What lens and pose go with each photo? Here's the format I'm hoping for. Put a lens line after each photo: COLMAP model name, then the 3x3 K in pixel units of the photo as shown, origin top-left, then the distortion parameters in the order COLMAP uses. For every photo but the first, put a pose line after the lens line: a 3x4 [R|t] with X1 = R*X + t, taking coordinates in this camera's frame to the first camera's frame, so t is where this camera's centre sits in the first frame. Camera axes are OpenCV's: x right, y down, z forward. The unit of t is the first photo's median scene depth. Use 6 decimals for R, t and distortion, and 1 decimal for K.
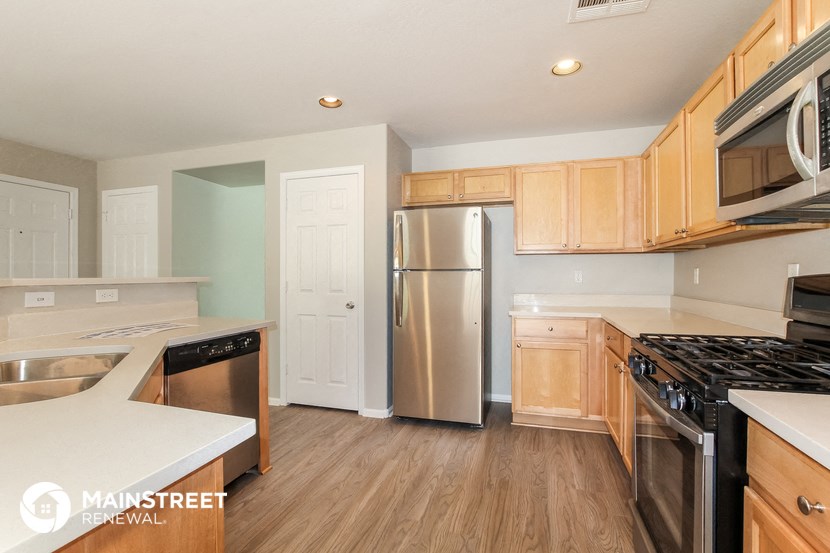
lens RADIAL K [[394.7, 0, 417.2], [0, 394.7, 273.9], [0, 0, 1]] dist [-0.033455, -0.000161]
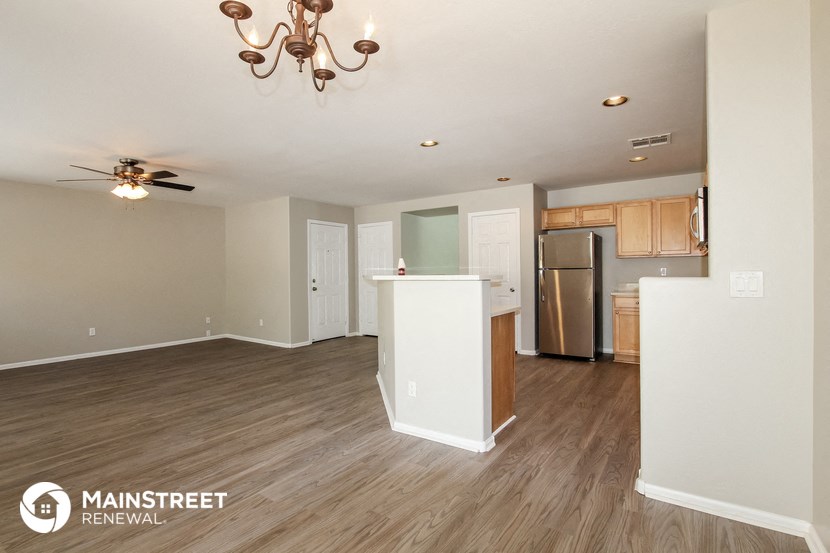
lens RADIAL K [[394.7, 0, 418.8], [0, 394.7, 277.3], [0, 0, 1]] dist [-0.033455, -0.000161]
pose [[0.955293, -0.005395, -0.295612, -0.051138], [0.010063, 0.999848, 0.014269, -0.003614], [0.295490, -0.016606, 0.955201, -0.781920]]
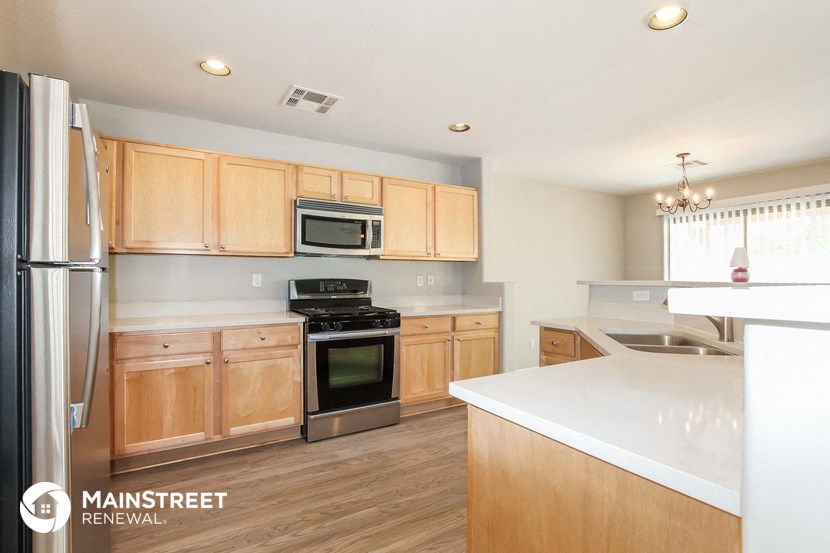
lens RADIAL K [[394.7, 0, 415.0], [0, 394.7, 276.6], [0, 0, 1]] dist [-0.033455, -0.000161]
pose [[-0.744459, 0.004340, 0.667654, -0.453126], [0.000899, 0.999984, -0.005499, -0.000377], [-0.667667, -0.003493, -0.744452, 0.978552]]
